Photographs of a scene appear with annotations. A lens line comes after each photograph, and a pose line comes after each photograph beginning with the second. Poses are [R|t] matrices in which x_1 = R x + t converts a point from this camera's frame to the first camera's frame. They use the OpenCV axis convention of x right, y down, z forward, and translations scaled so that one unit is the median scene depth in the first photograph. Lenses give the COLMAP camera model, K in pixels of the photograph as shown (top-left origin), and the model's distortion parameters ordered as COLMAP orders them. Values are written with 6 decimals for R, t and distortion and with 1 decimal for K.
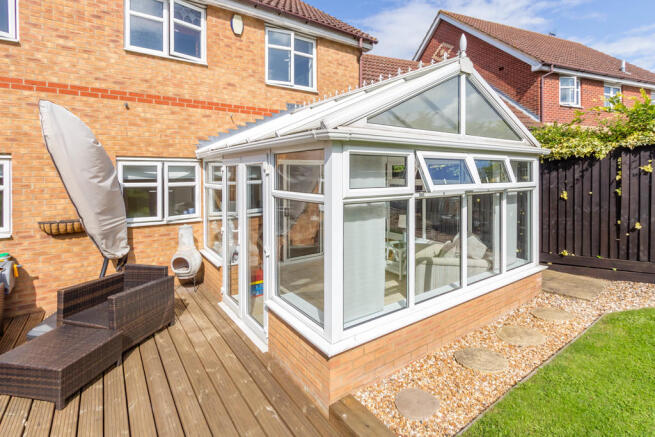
lens RADIAL K [[316.0, 0, 326.7], [0, 316.0, 173.7], [0, 0, 1]] dist [-0.000154, -0.000146]
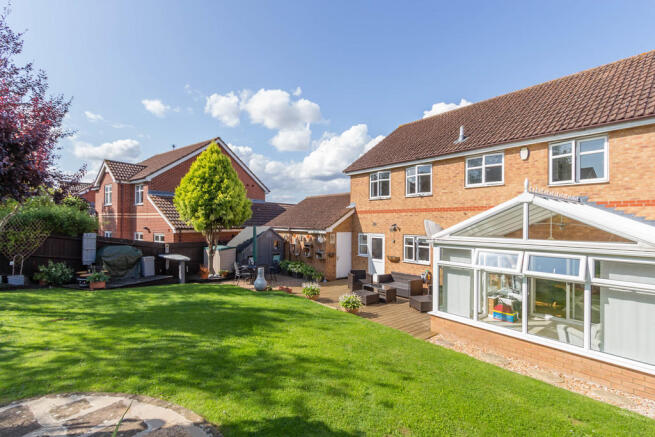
lens RADIAL K [[299.3, 0, 321.1], [0, 299.3, 220.9], [0, 0, 1]] dist [-0.000223, -0.000084]
pose [[0.058362, -0.006024, -0.998277, 1.192738], [-0.010701, 0.999921, -0.006659, -0.122864], [0.998238, 0.011071, 0.058293, -0.090305]]
